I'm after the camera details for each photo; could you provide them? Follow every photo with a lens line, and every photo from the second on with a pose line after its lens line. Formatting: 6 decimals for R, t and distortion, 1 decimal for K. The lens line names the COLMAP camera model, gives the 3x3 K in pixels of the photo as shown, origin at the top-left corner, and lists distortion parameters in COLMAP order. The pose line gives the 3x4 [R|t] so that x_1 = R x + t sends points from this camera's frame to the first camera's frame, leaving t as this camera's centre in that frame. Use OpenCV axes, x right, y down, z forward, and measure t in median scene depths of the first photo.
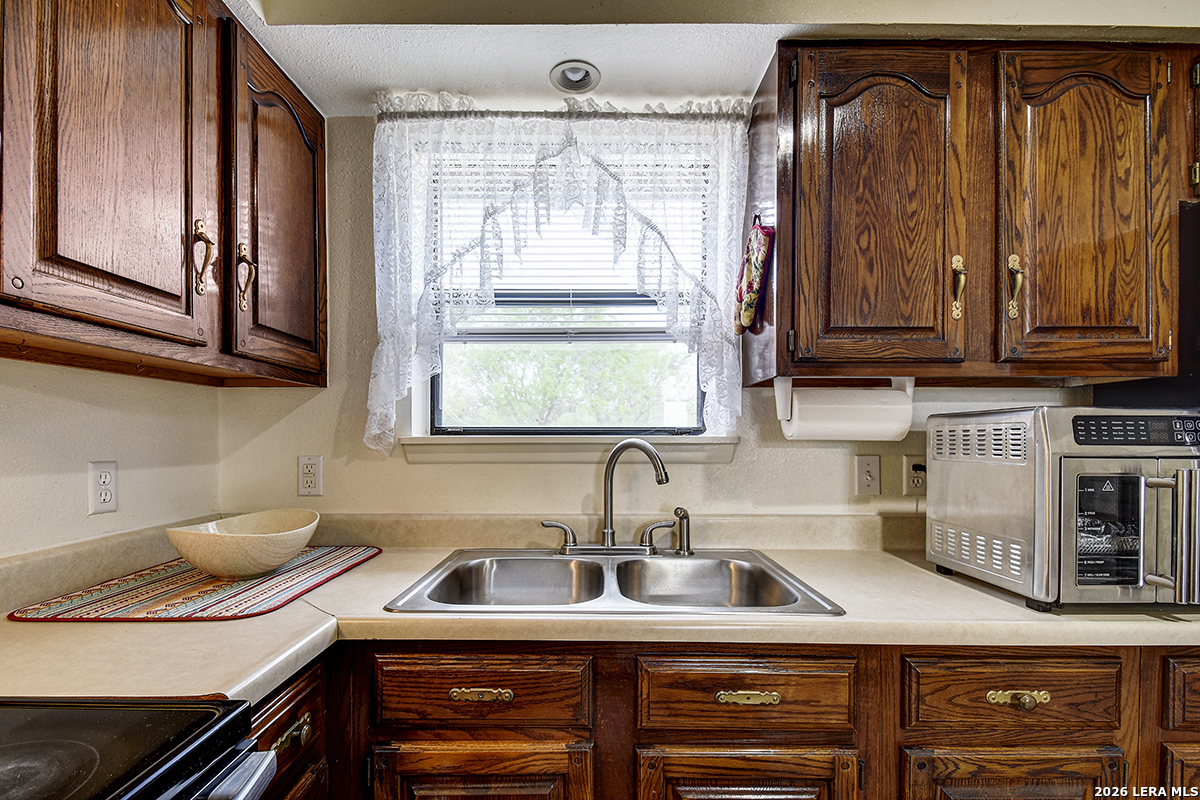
lens RADIAL K [[546.1, 0, 588.1], [0, 546.1, 438.9], [0, 0, 1]] dist [0.019115, -0.017696]
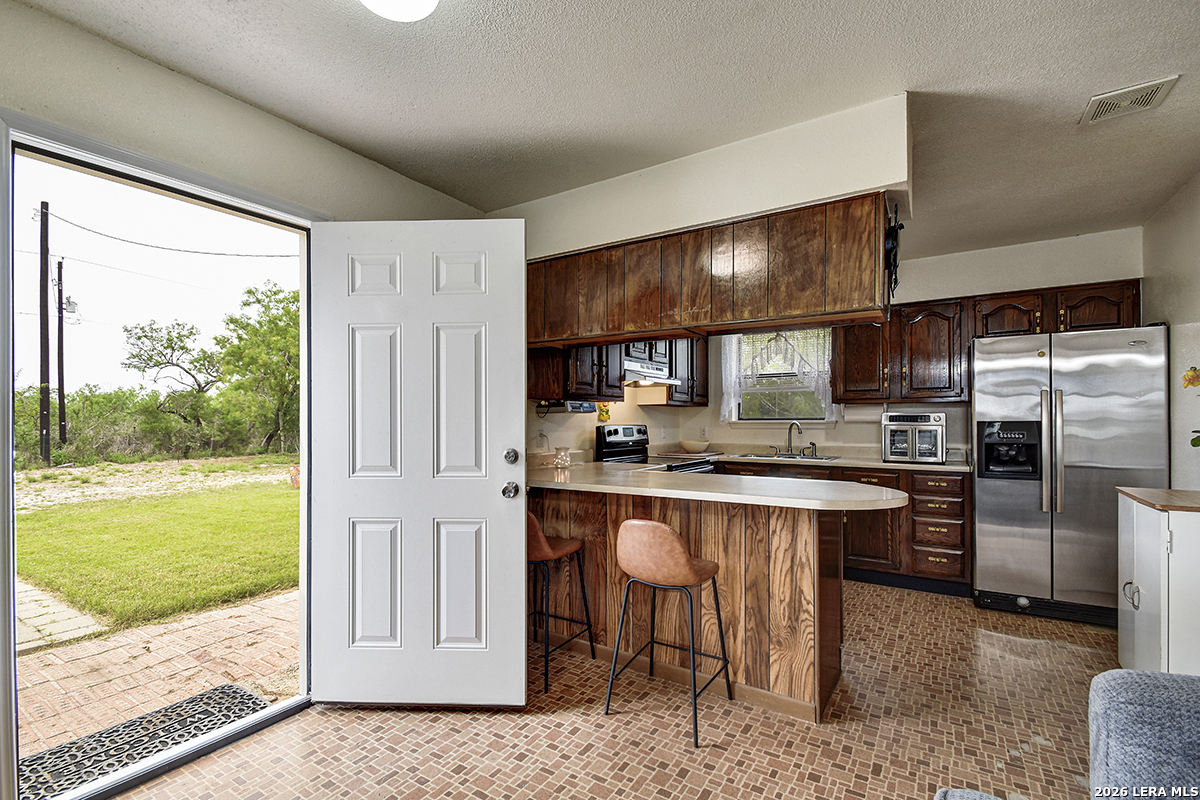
lens RADIAL K [[544.7, 0, 599.1], [0, 544.7, 414.2], [0, 0, 1]] dist [0.032773, -0.018032]
pose [[0.849167, -0.007853, -0.528066, 0.978635], [0.000514, 0.999901, -0.014045, 0.002869], [0.528124, 0.011655, 0.849087, -2.963169]]
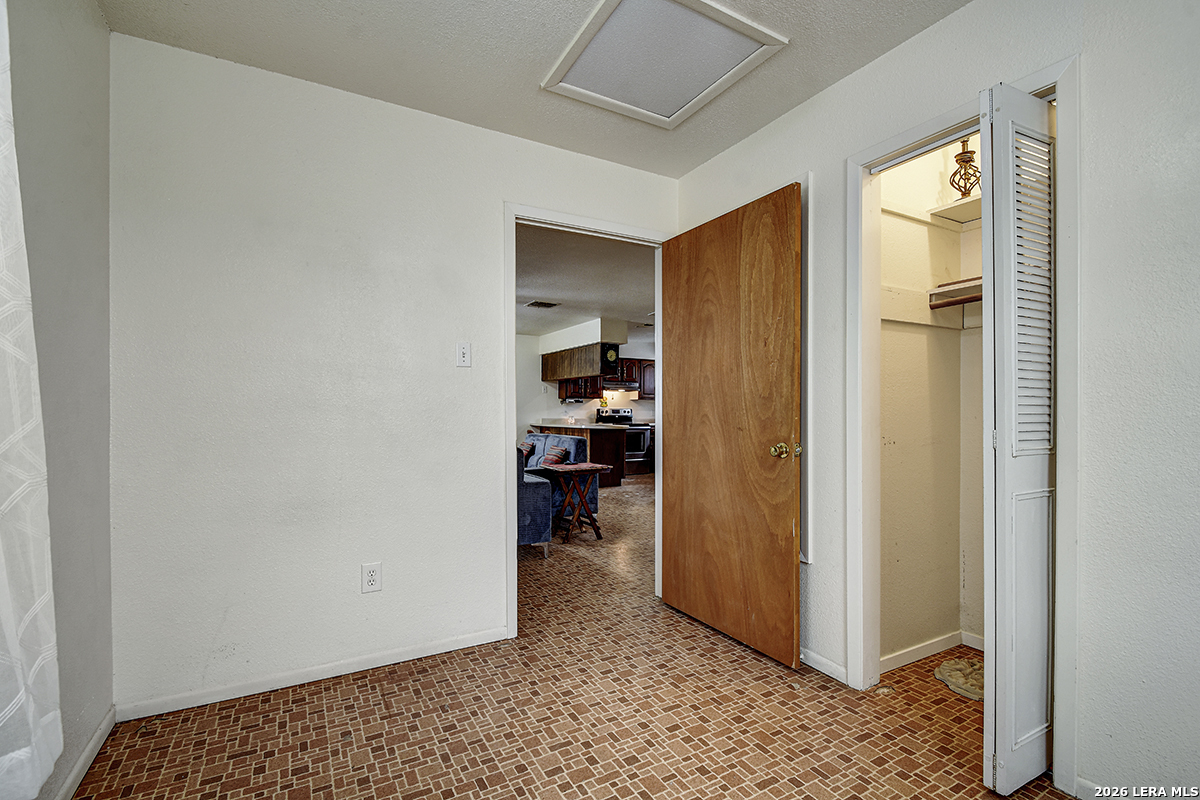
lens RADIAL K [[544.7, 0, 599.1], [0, 544.7, 414.2], [0, 0, 1]] dist [0.032773, -0.018032]
pose [[0.502031, -0.001690, -0.864848, 6.260037], [-0.004176, 0.999982, -0.004378, 0.144014], [0.864839, 0.005809, 0.502015, -4.155891]]
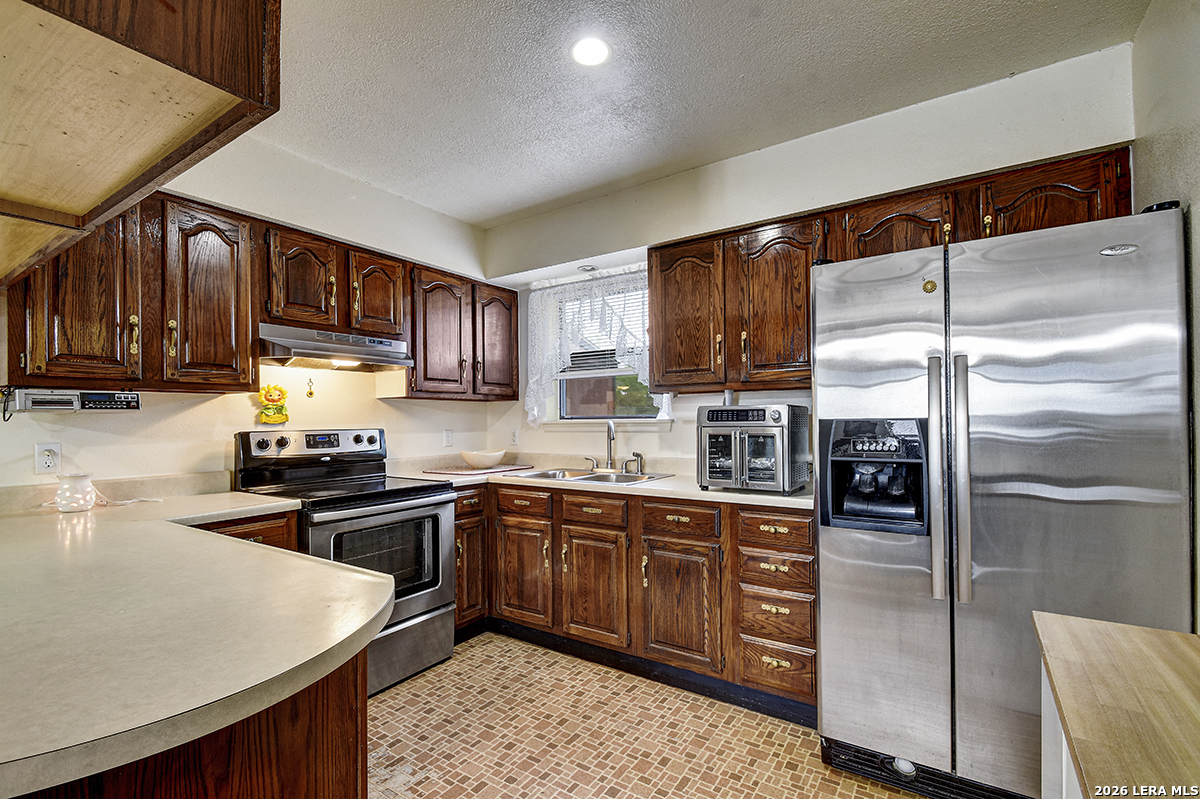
lens RADIAL K [[516.8, 0, 597.6], [0, 516.8, 422.6], [0, 0, 1]] dist [-0.025577, 0.006500]
pose [[0.841701, -0.009858, -0.539853, 1.375055], [0.011689, 0.999932, -0.000034, 0.006340], [0.539817, -0.006282, 0.841759, -0.976747]]
